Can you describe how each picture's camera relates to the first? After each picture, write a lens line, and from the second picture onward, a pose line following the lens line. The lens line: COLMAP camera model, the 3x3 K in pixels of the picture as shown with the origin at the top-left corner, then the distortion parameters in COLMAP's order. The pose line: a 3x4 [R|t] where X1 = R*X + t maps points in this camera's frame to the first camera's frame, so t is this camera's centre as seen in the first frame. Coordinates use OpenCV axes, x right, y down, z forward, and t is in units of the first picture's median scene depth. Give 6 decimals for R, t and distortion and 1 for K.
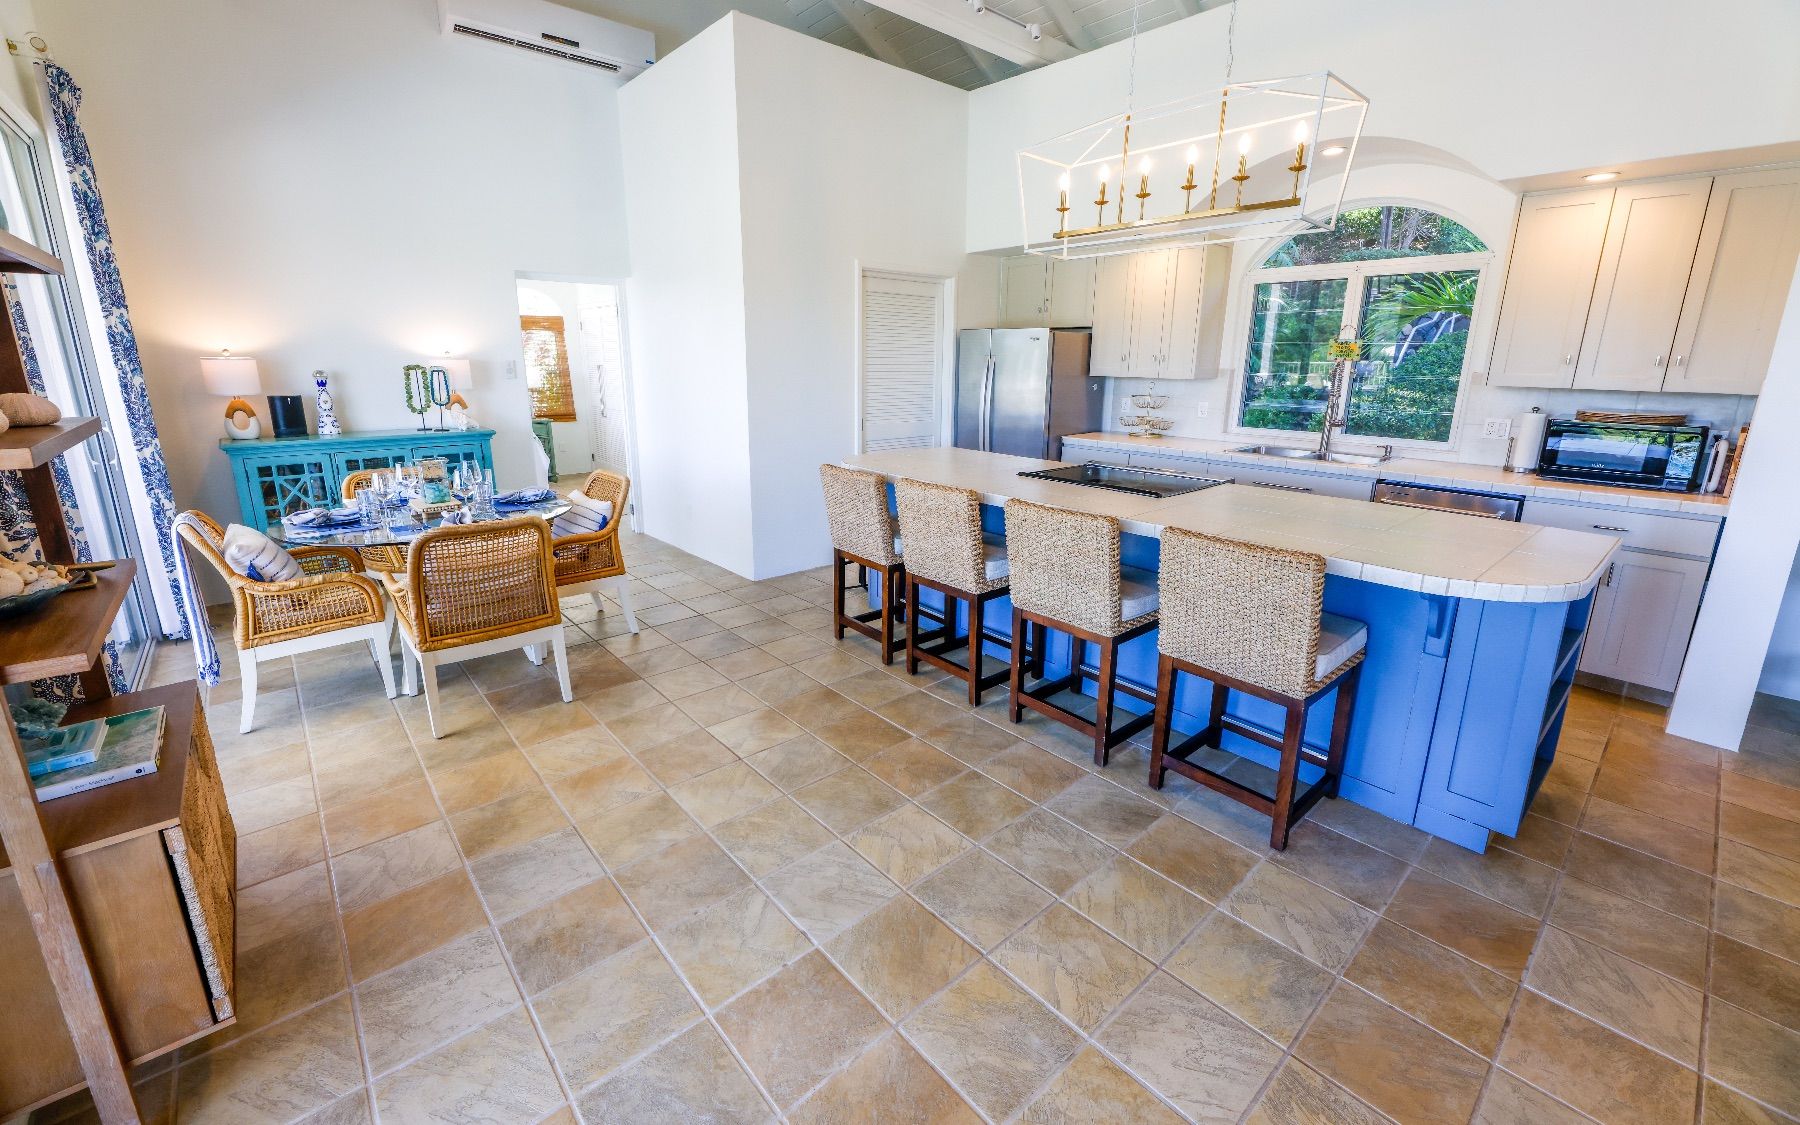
lens RADIAL K [[728.7, 0, 889.1], [0, 728.7, 536.5], [0, 0, 1]] dist [-0.005887, -0.000308]
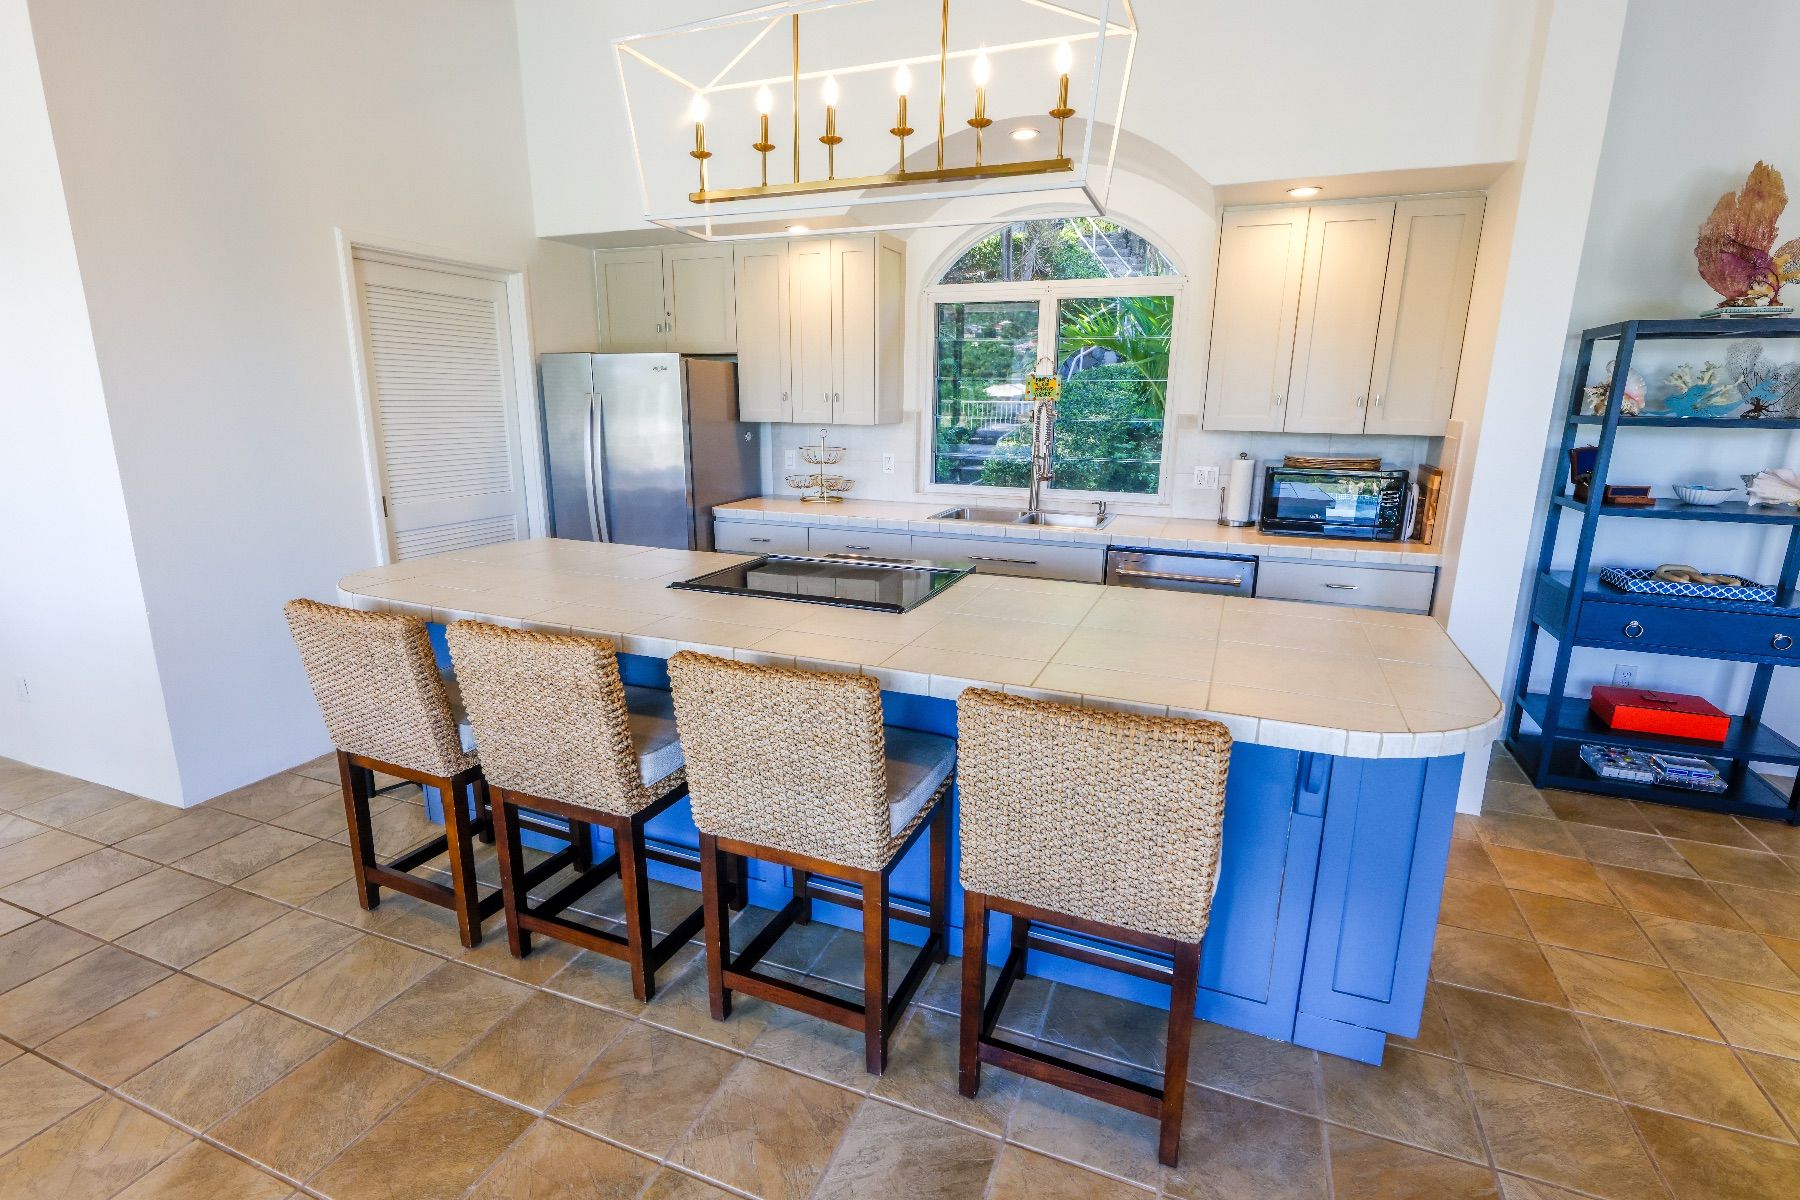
lens RADIAL K [[856.3, 0, 894.3], [0, 856.3, 603.0], [0, 0, 1]] dist [0.001052, -0.001899]
pose [[0.889242, -0.104353, 0.445376, 0.021364], [0.105533, 0.994167, 0.022229, -0.067911], [-0.445098, 0.027235, 0.895068, 0.270788]]
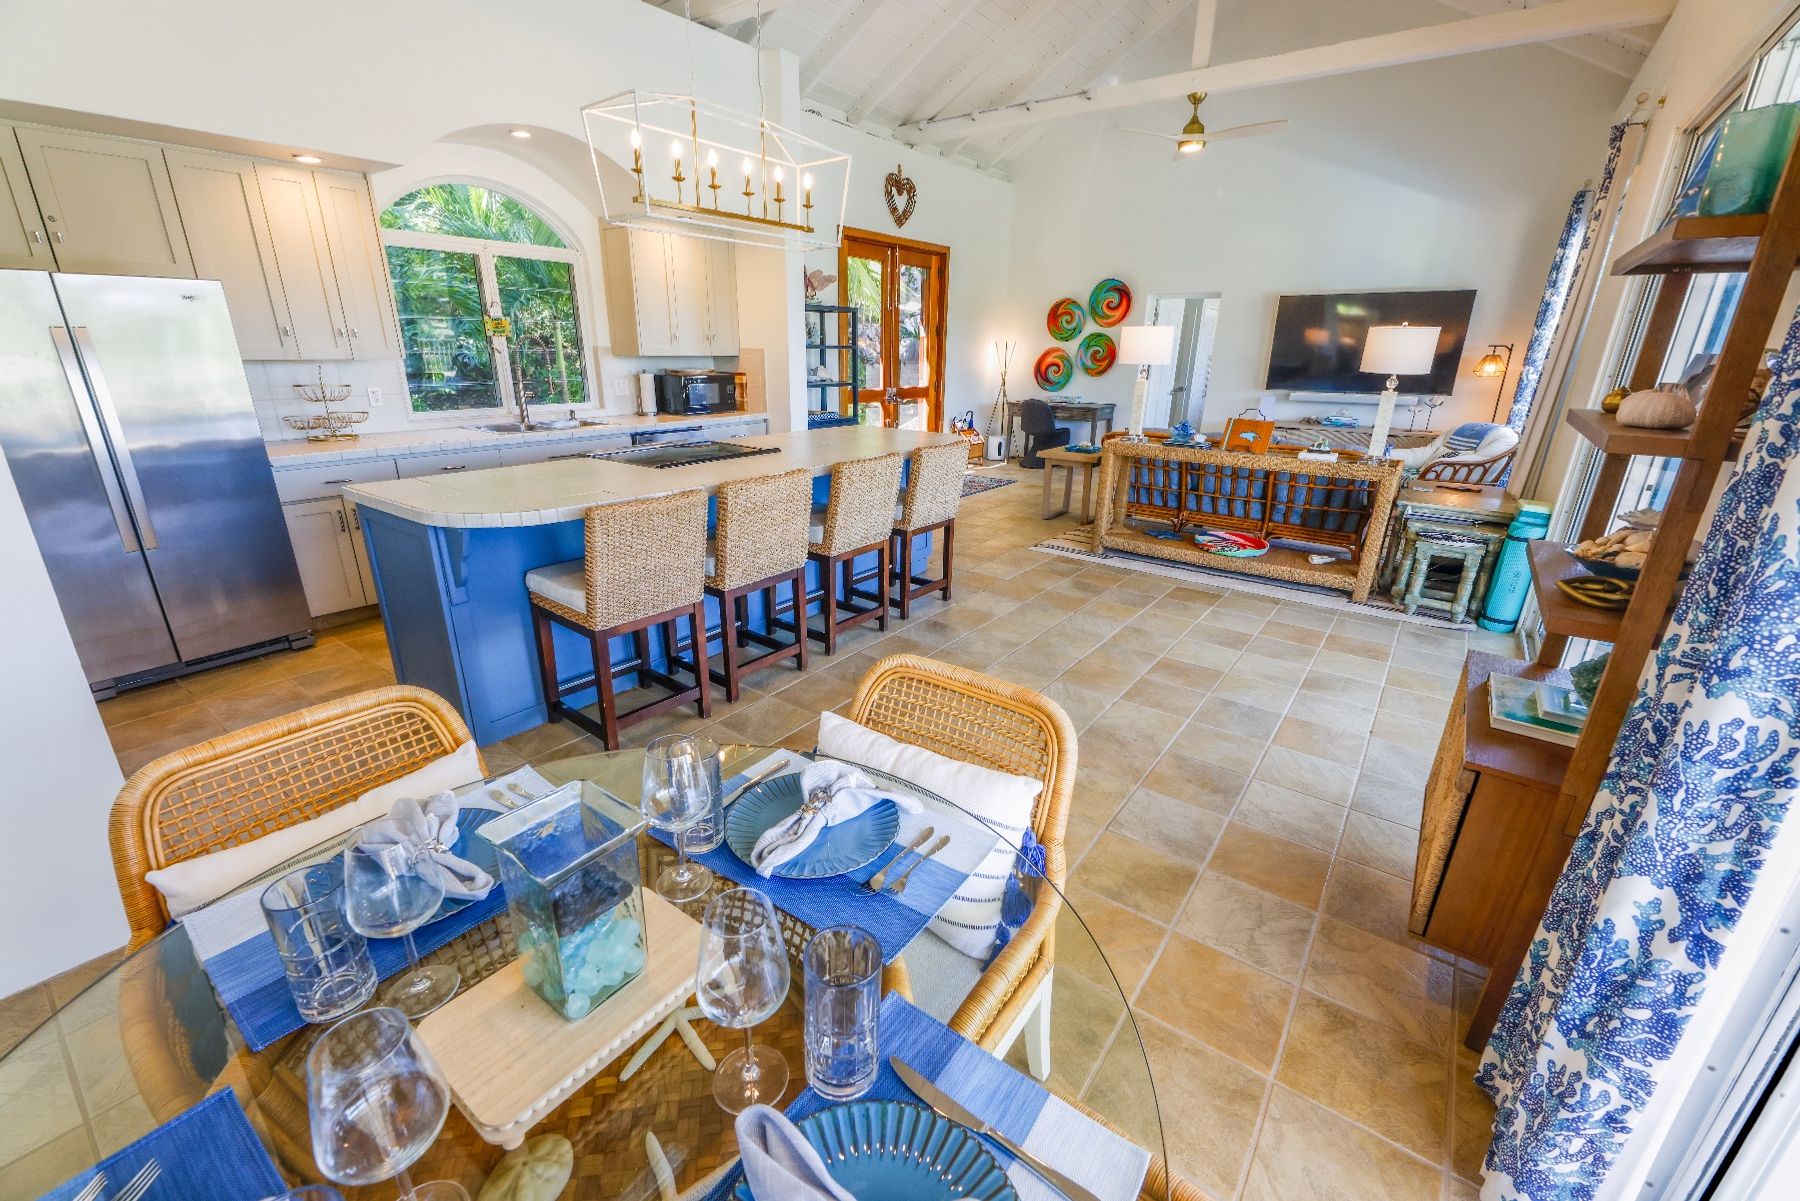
lens RADIAL K [[743.3, 0, 900.9], [0, 743.3, 604.0], [0, 0, 1]] dist [0.000838, -0.002191]
pose [[-0.219307, -0.332136, 0.917382, -0.817841], [0.222128, 0.898582, 0.378431, -0.220058], [-0.950033, 0.286769, -0.123289, 0.886005]]
